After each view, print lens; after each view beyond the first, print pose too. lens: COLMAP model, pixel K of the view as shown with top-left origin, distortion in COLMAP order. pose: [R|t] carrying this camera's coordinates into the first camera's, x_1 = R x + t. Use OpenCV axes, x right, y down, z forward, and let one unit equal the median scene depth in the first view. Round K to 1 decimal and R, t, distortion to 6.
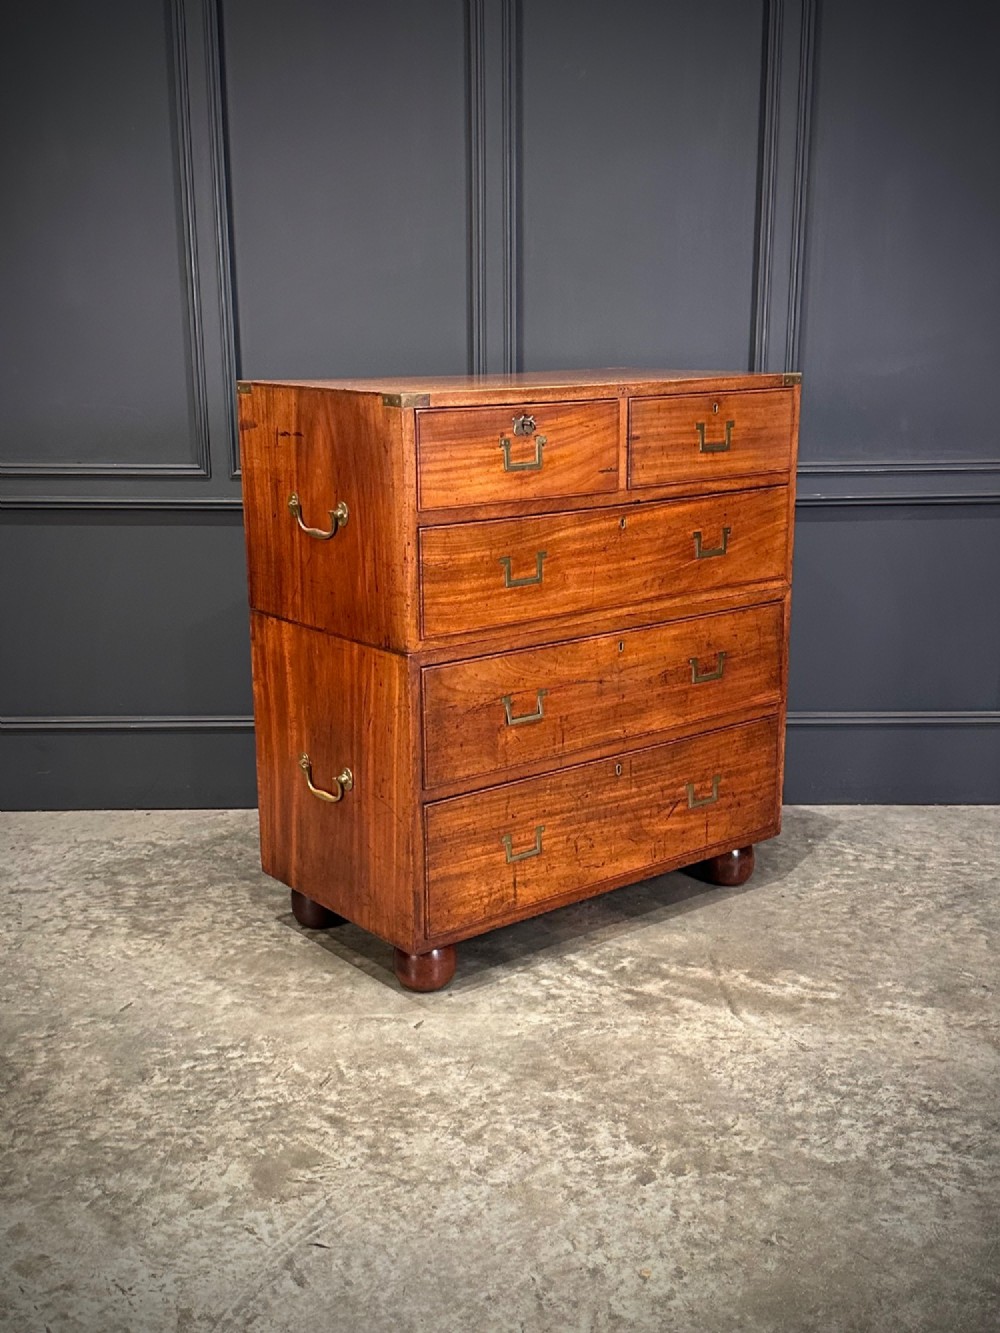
lens RADIAL K [[1598.2, 0, 502.2], [0, 1598.2, 664.4], [0, 0, 1]] dist [0.202874, -0.571223]
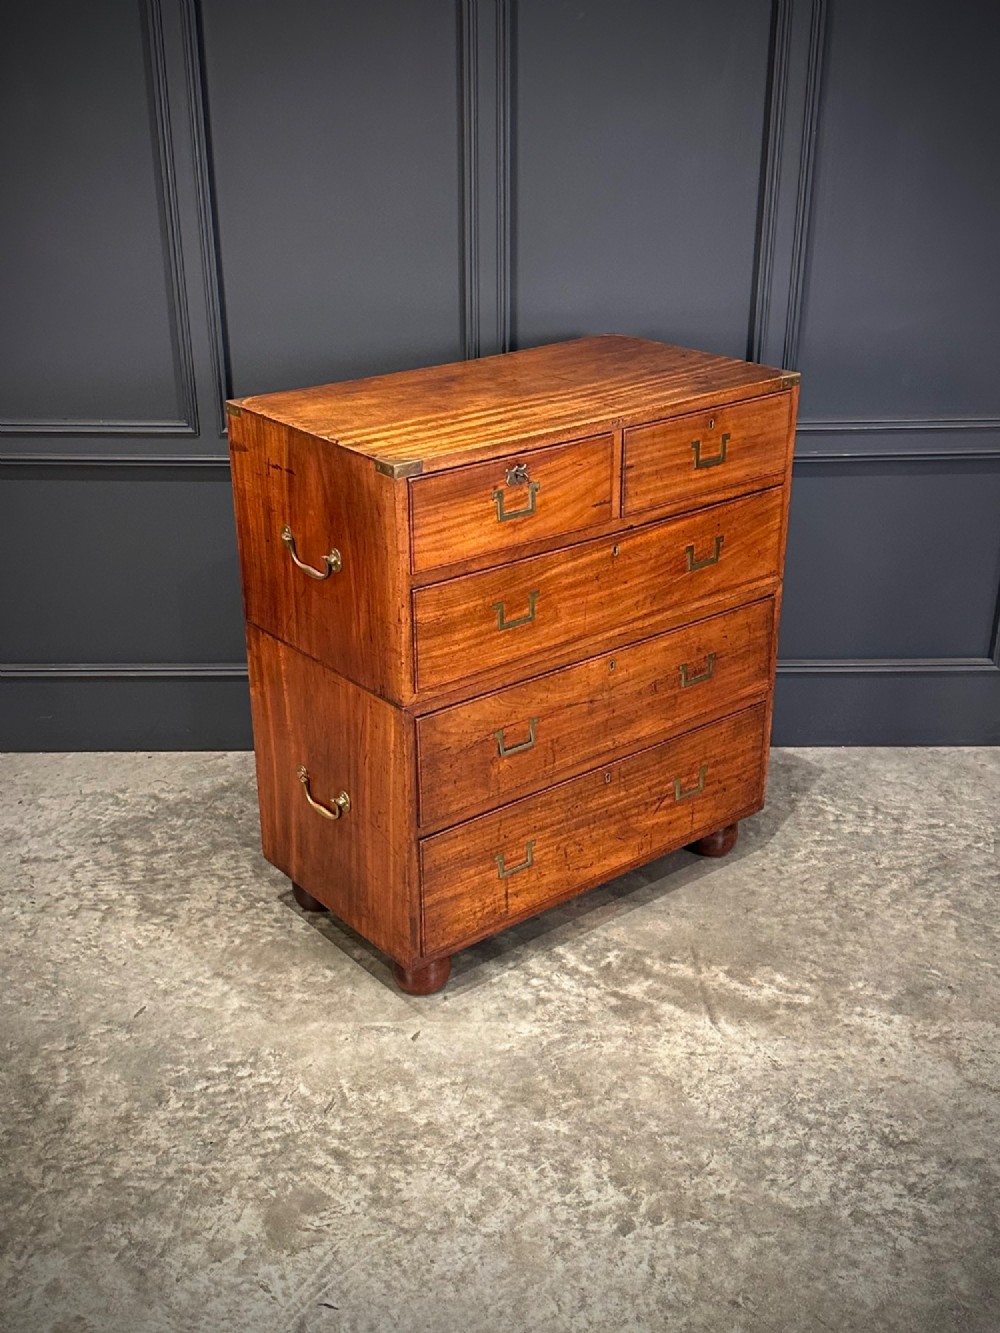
lens RADIAL K [[1611.3, 0, 497.1], [0, 1611.3, 685.2], [0, 0, 1]] dist [0.201381, -0.618372]
pose [[0.999997, 0.001598, 0.001666, -0.000388], [-0.001887, 0.981640, 0.190732, -0.213432], [-0.001331, -0.190735, 0.981641, -0.008023]]
